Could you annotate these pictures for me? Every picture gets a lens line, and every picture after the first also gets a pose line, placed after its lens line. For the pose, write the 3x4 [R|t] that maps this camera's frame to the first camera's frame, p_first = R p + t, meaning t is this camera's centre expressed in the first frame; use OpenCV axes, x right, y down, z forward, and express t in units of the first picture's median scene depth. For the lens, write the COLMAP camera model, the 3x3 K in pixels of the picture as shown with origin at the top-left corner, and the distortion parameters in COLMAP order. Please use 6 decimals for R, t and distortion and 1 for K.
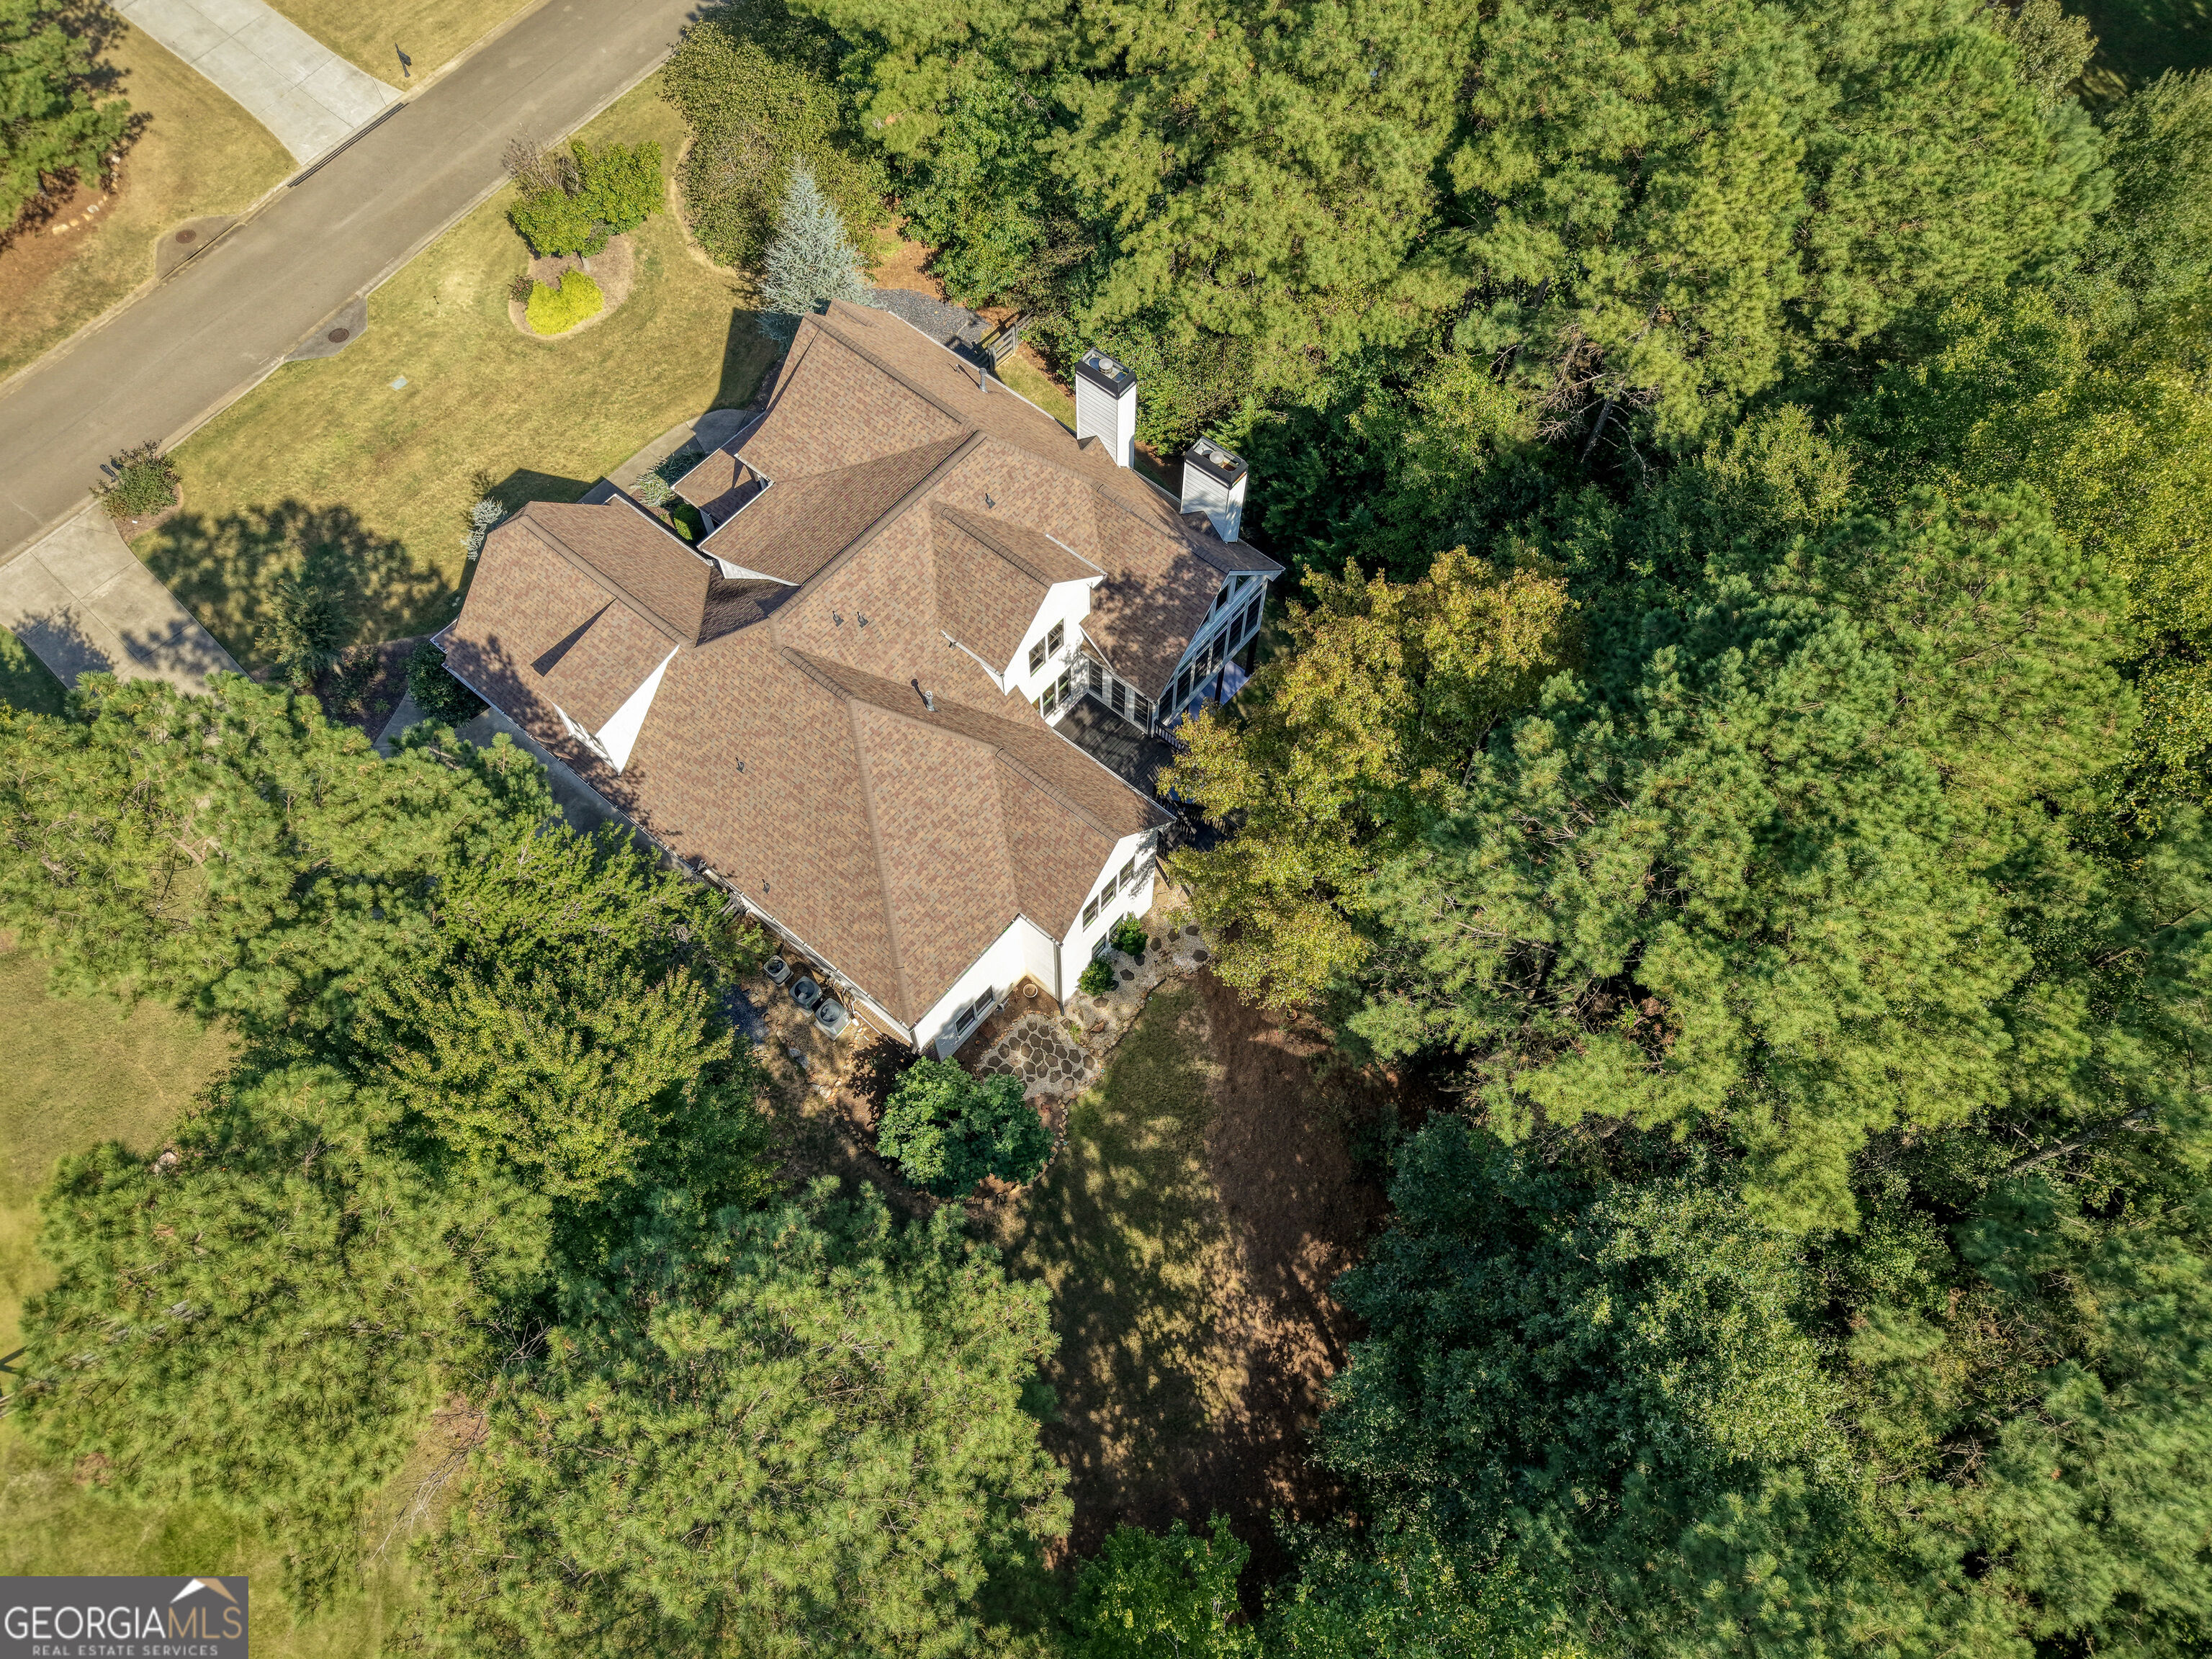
lens RADIAL K [[1508.3, 0, 1108.2], [0, 1508.3, 843.1], [0, 0, 1]] dist [0.016517, -0.030470]
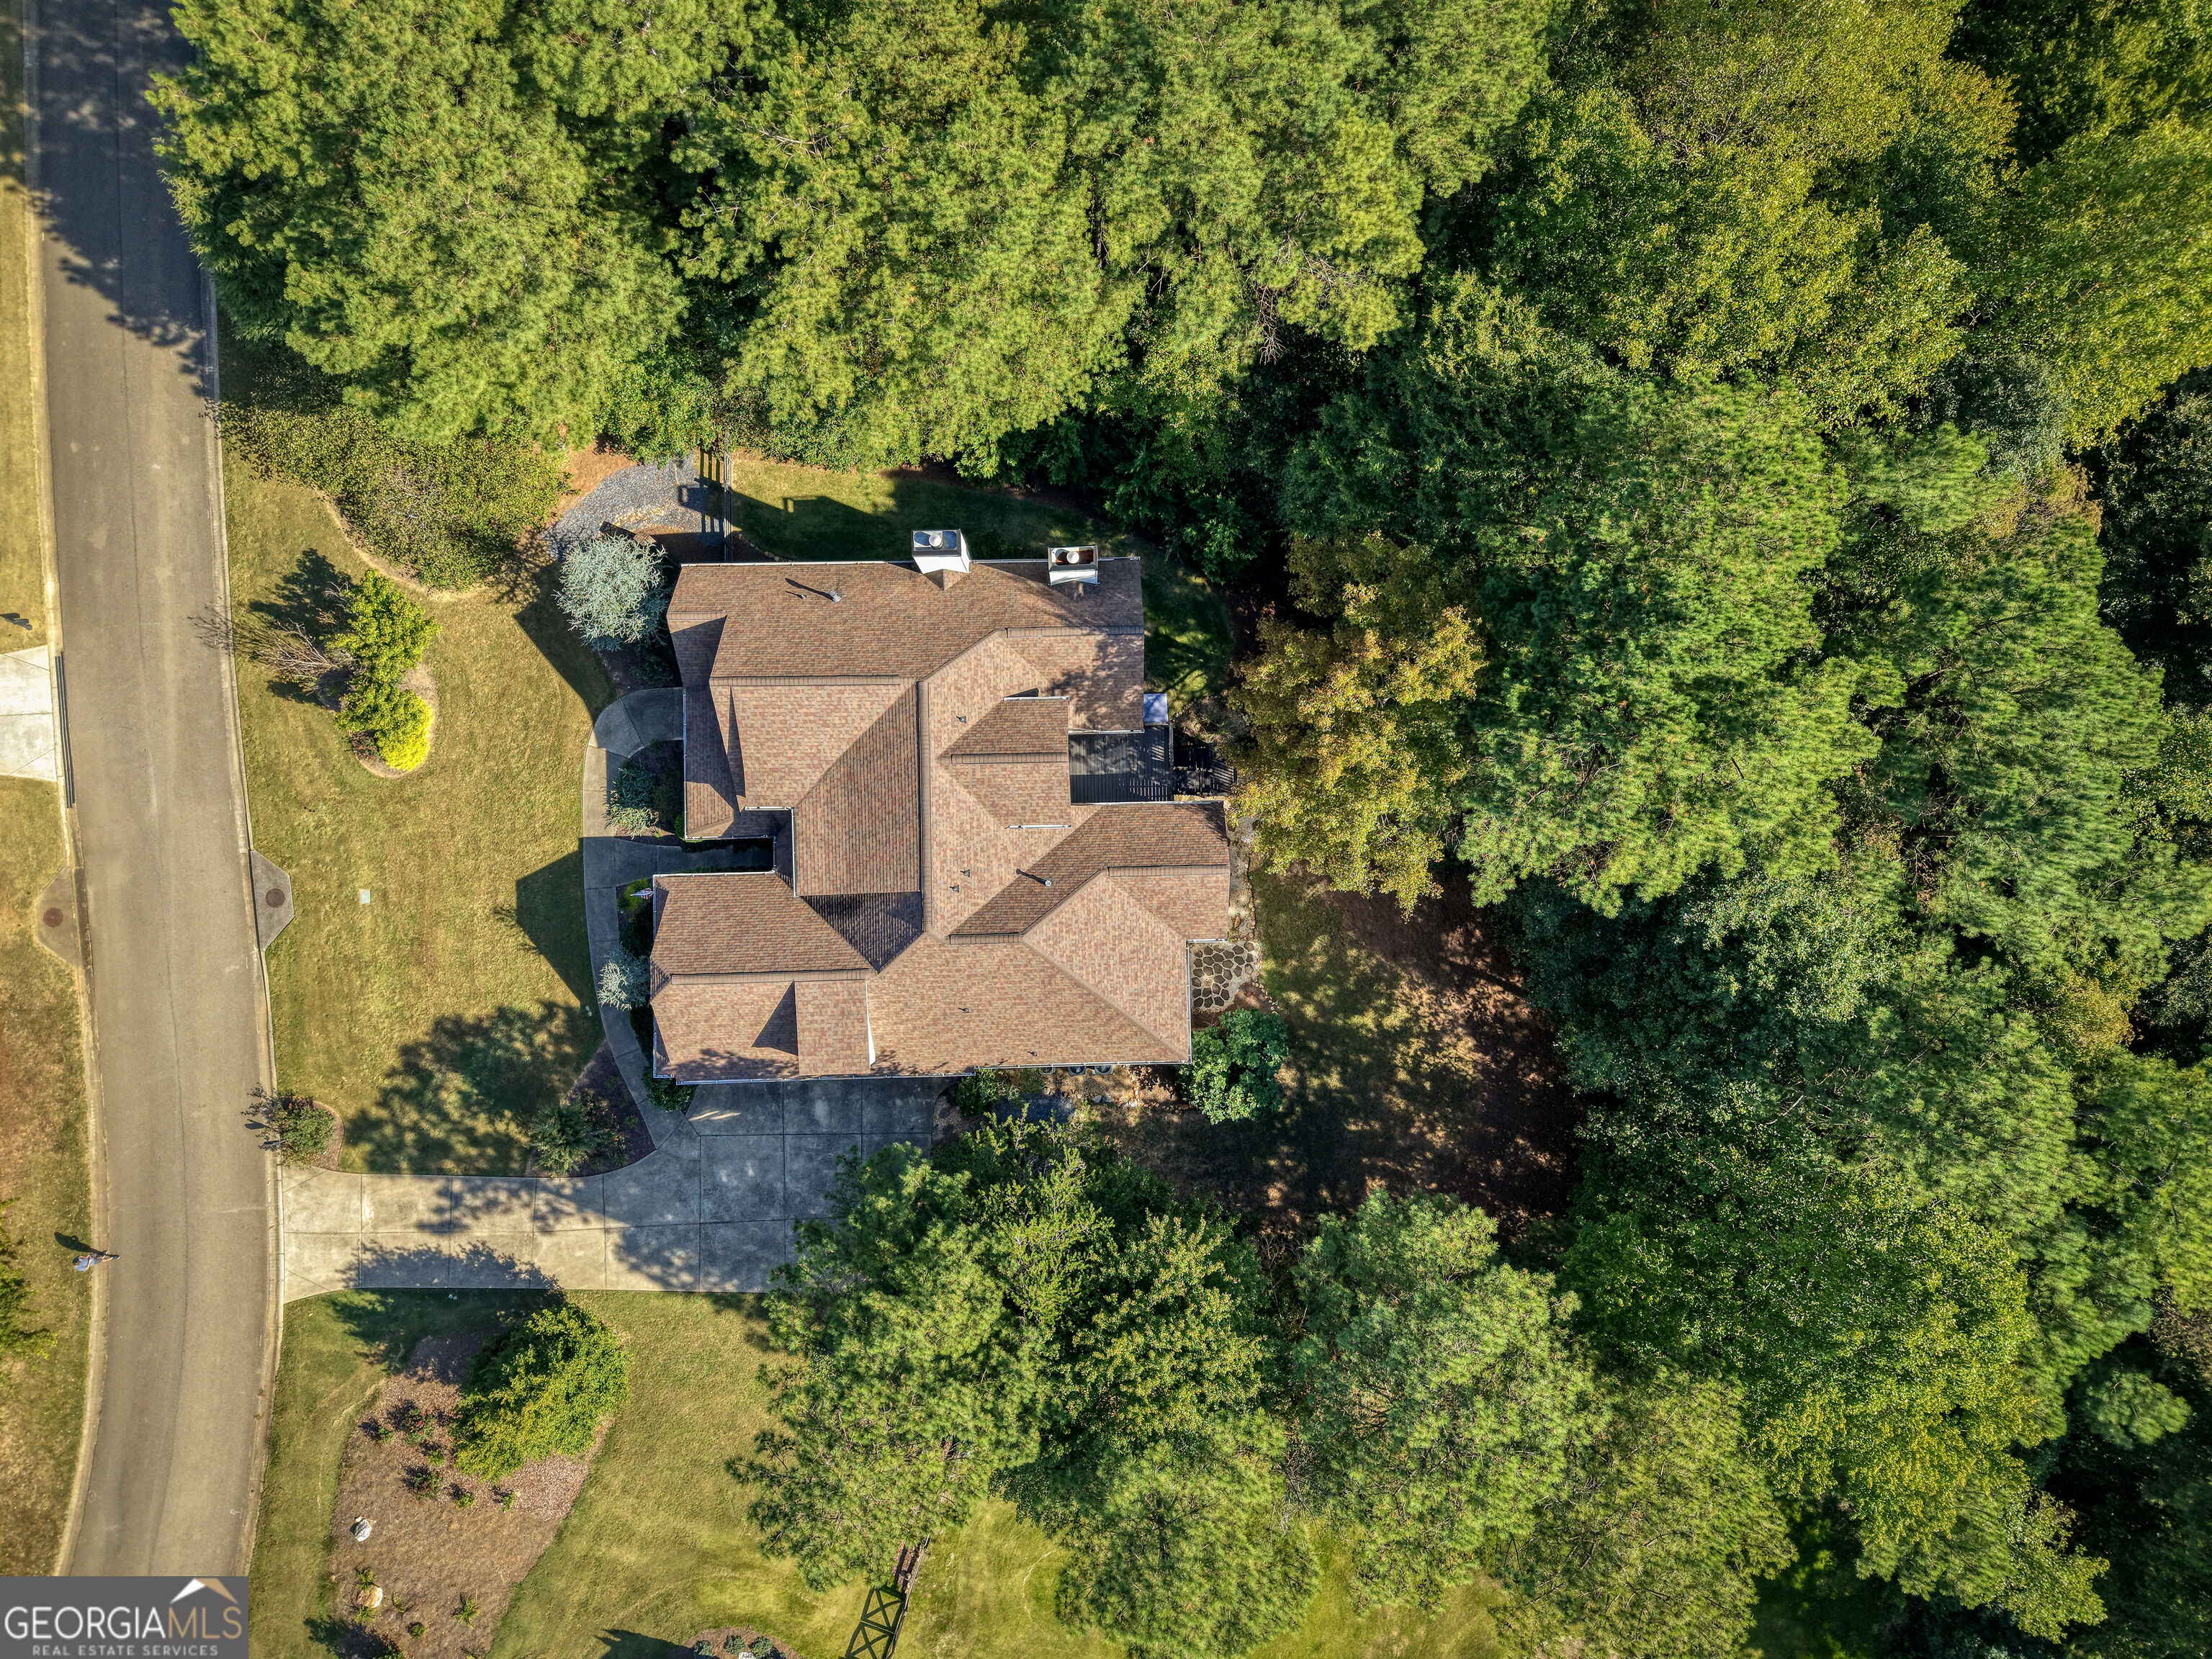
lens RADIAL K [[1508.3, 0, 1109.9], [0, 1508.3, 831.7], [0, 0, 1]] dist [0.016517, -0.030470]
pose [[0.756130, -0.653839, 0.027606, -0.073211], [0.583644, 0.692834, 0.423486, -0.543073], [-0.296018, -0.304098, 0.905482, -0.139663]]
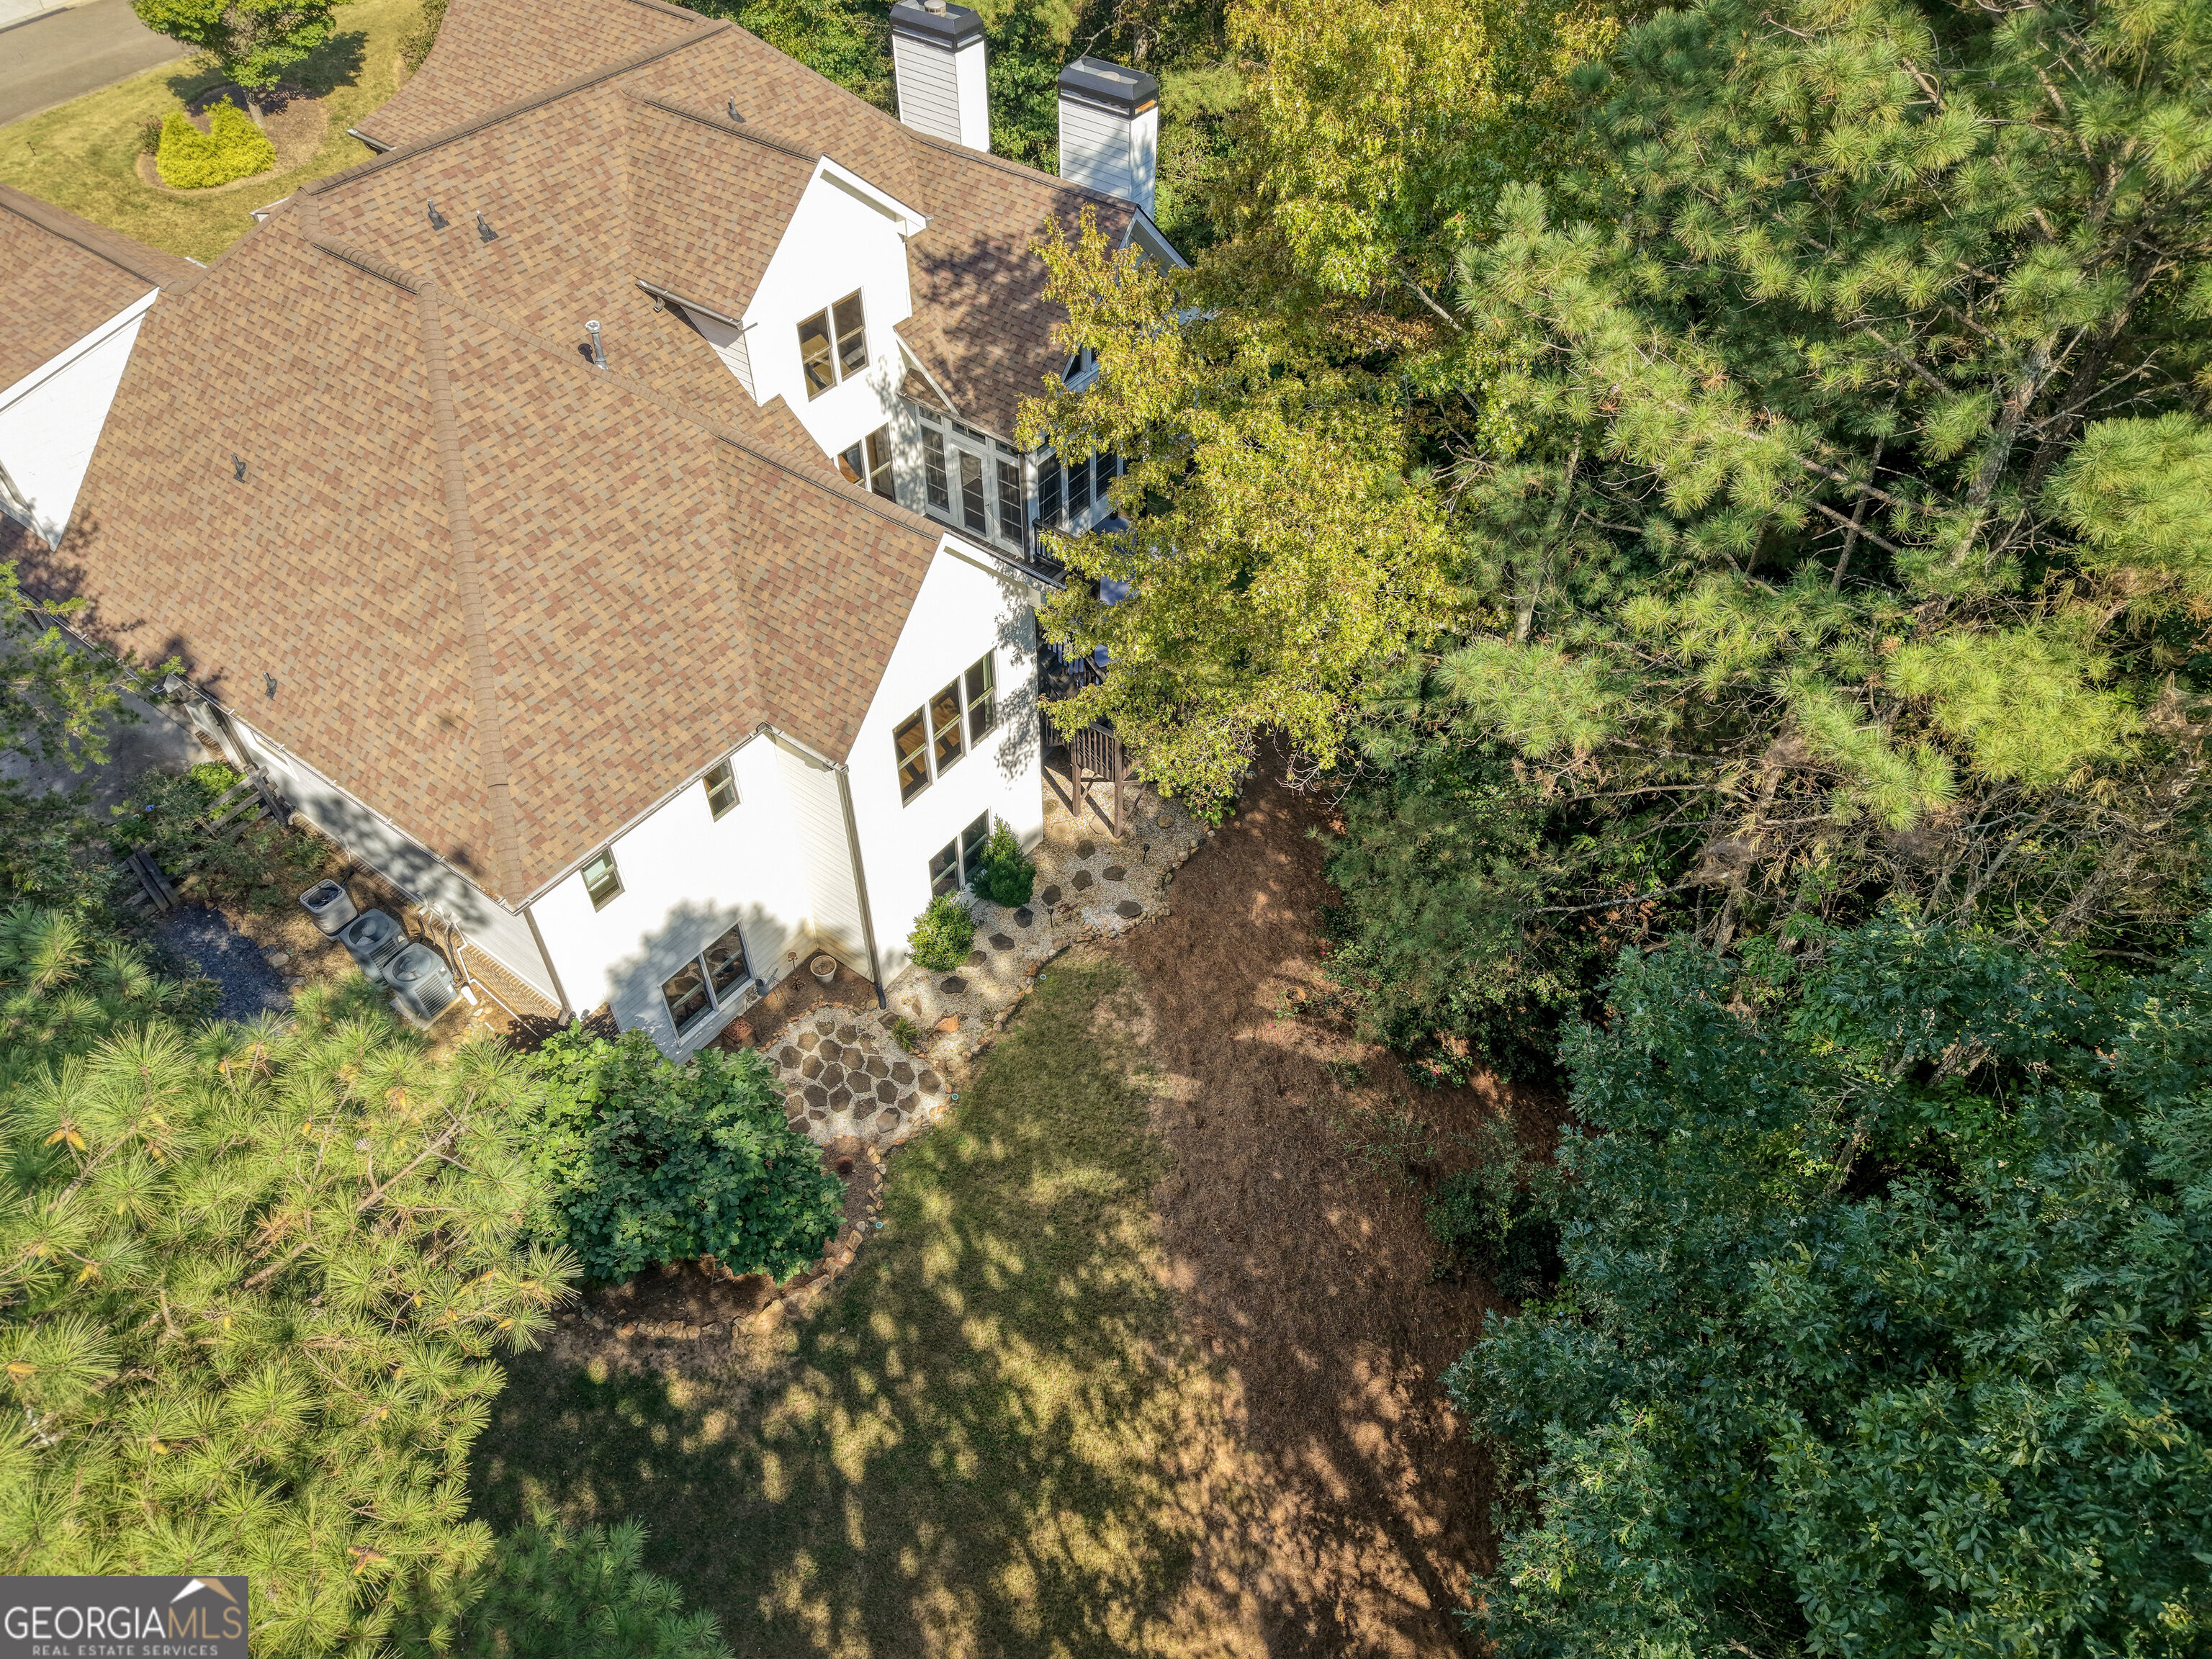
lens RADIAL K [[1508.3, 0, 1111.6], [0, 1508.3, 832.8], [0, 0, 1]] dist [0.016517, -0.030470]
pose [[0.998572, -0.043353, 0.031205, 0.039714], [0.050170, 0.961753, -0.269284, 0.211932], [-0.018337, 0.270466, 0.962555, 0.465053]]
